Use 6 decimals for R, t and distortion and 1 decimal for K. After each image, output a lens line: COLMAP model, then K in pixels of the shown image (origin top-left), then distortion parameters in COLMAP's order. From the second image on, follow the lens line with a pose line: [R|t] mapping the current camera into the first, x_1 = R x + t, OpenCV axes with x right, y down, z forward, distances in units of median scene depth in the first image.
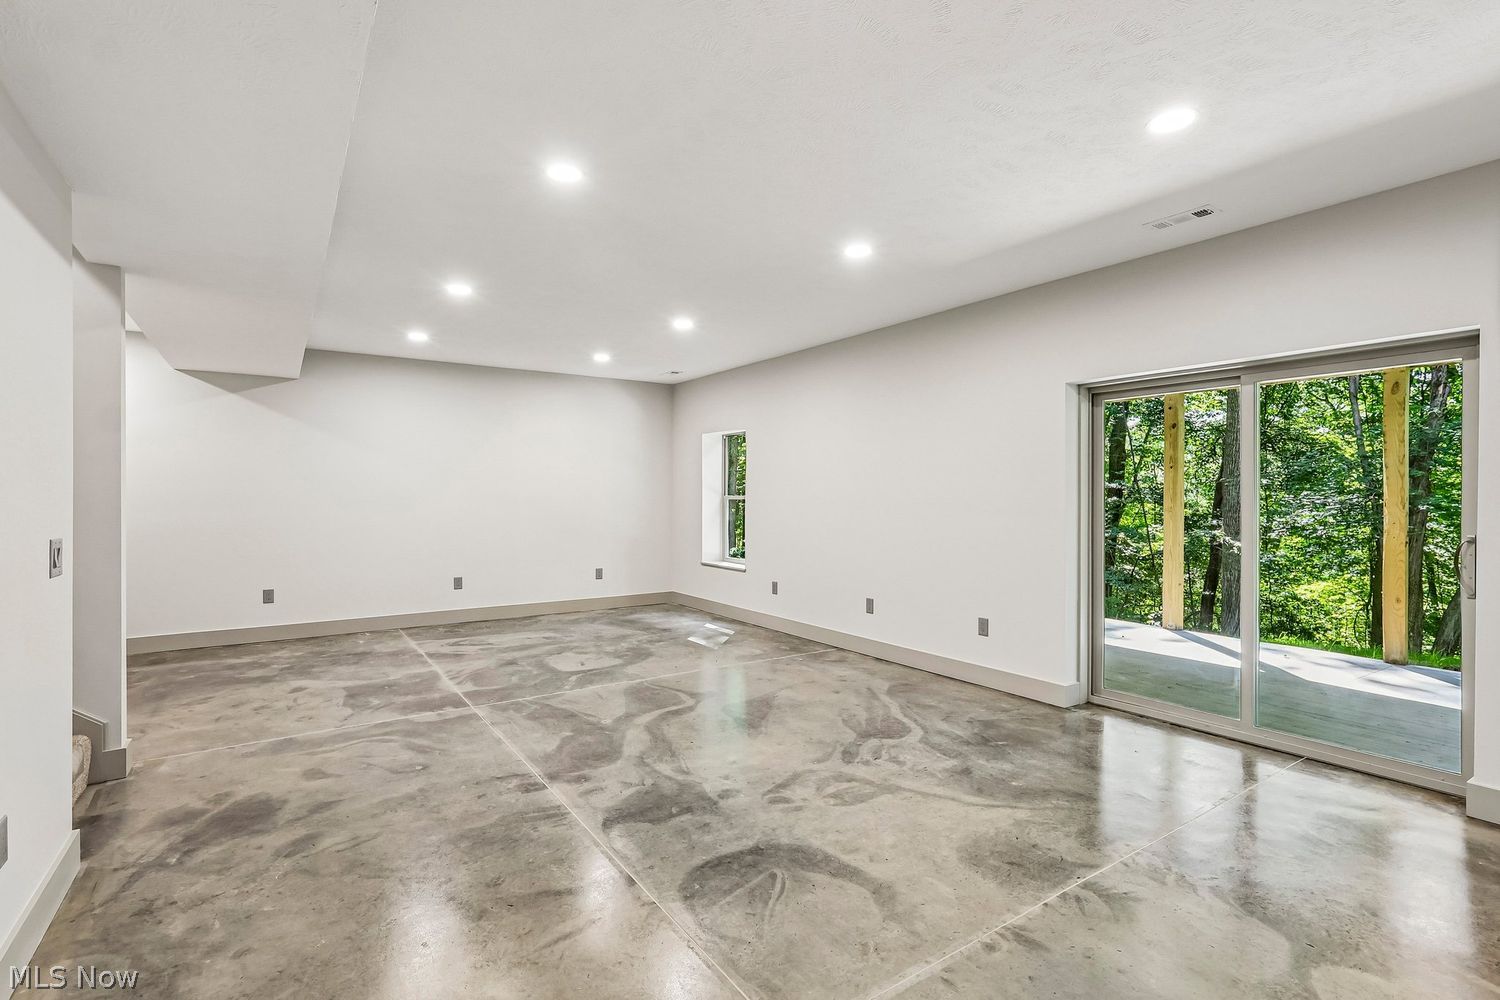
lens RADIAL K [[702.5, 0, 748.7], [0, 702.5, 497.4], [0, 0, 1]] dist [-0.000463, 0.000017]
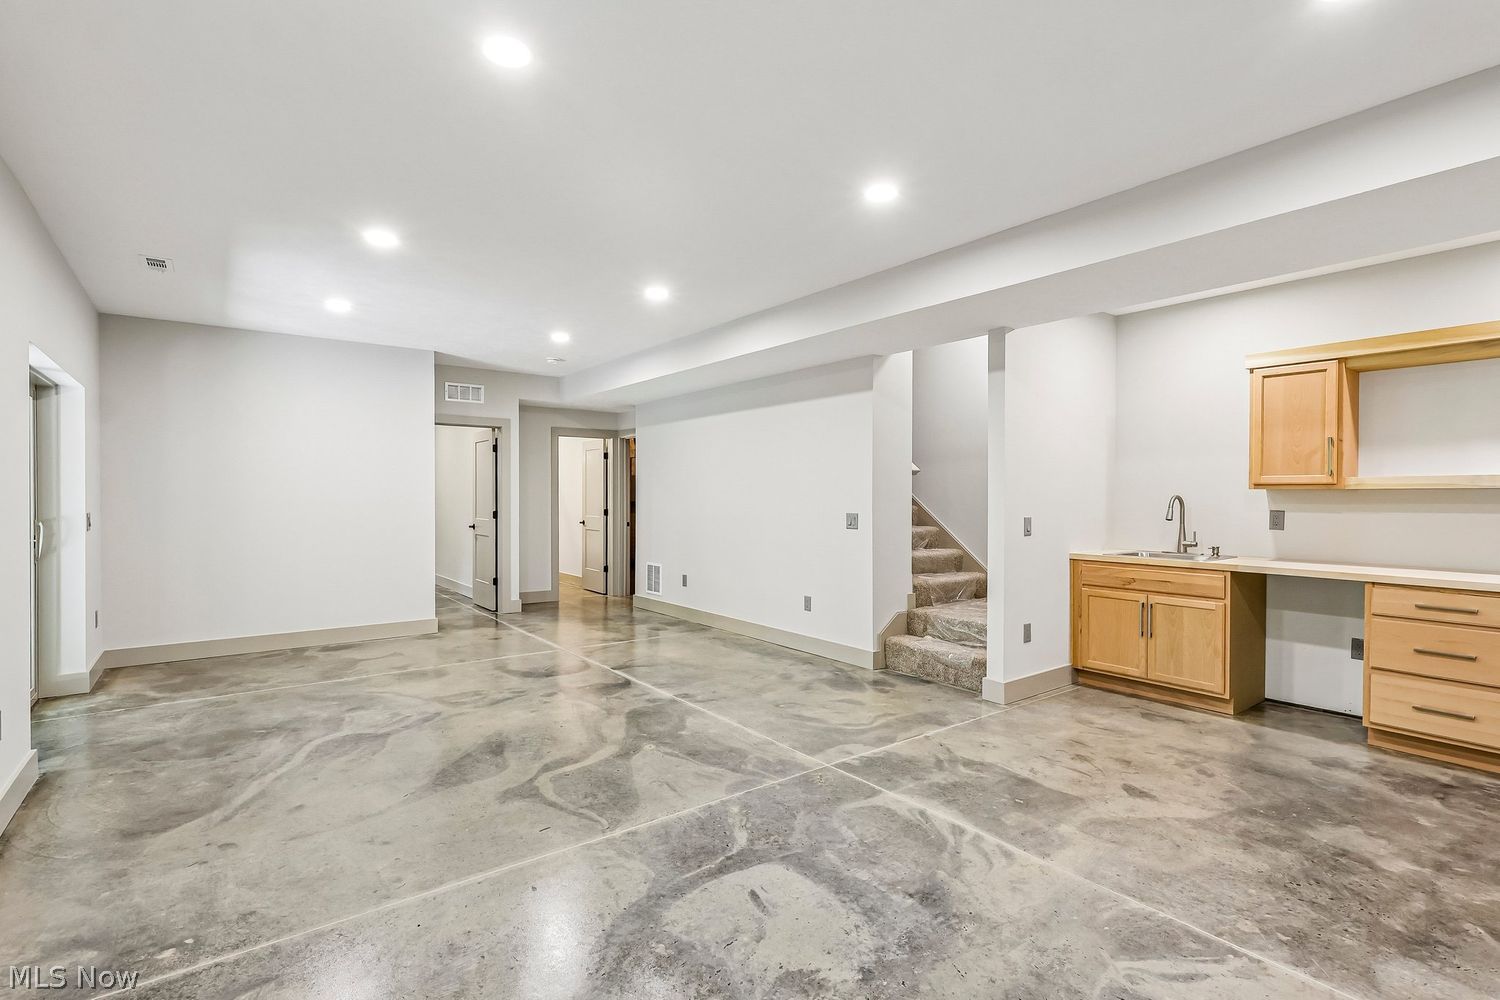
lens RADIAL K [[702.5, 0, 751.2], [0, 702.5, 498.4], [0, 0, 1]] dist [-0.000463, 0.000017]
pose [[-0.998329, -0.003140, -0.057708, -0.297500], [-0.003674, 0.999951, 0.009143, -0.008339], [0.057676, 0.009340, -0.998292, 2.022845]]
